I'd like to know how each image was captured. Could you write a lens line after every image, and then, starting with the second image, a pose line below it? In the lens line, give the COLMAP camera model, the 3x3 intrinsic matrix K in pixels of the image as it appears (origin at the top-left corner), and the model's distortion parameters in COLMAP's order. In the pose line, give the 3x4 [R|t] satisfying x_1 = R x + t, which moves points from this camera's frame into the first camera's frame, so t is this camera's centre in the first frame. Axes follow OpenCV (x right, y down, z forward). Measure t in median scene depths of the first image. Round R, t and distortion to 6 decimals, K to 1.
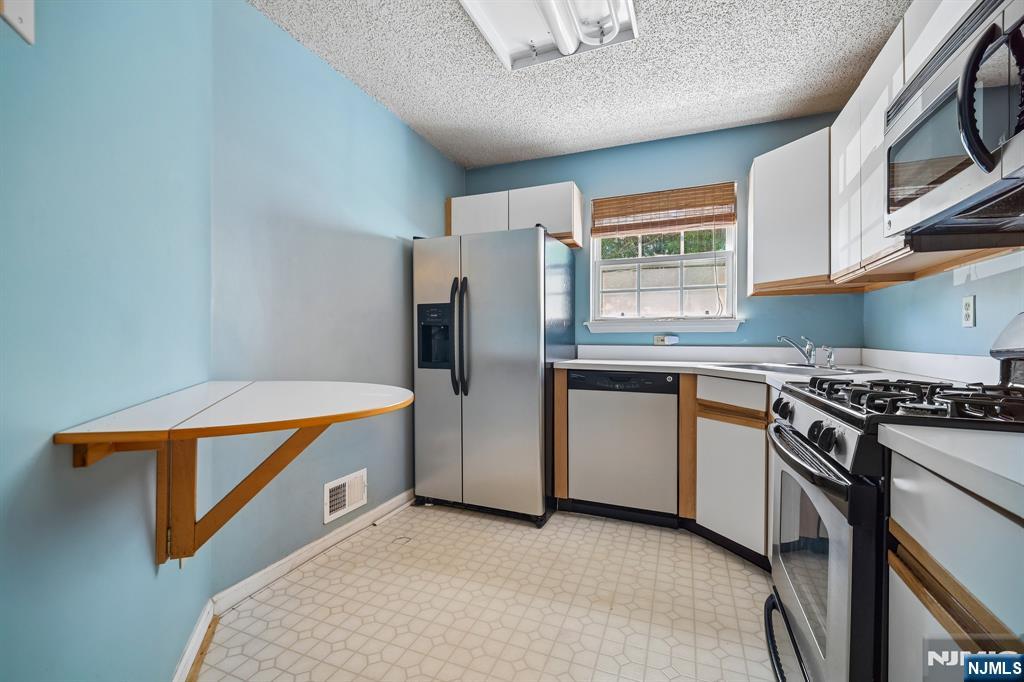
lens RADIAL K [[455.1, 0, 512.8], [0, 455.1, 339.4], [0, 0, 1]] dist [0.000629, -0.001300]
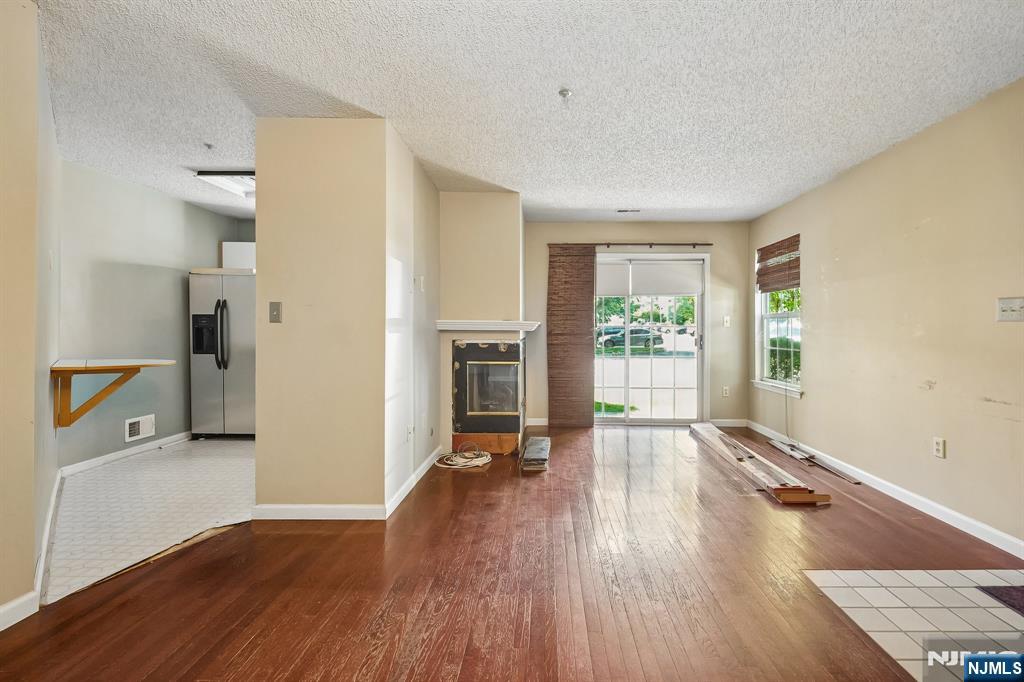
lens RADIAL K [[455.1, 0, 517.8], [0, 455.1, 334.5], [0, 0, 1]] dist [0.000629, -0.001300]
pose [[0.933715, -0.000746, 0.358016, 0.304674], [-0.001395, 0.999983, 0.005722, -0.018025], [-0.358014, -0.005842, 0.933698, -0.967261]]
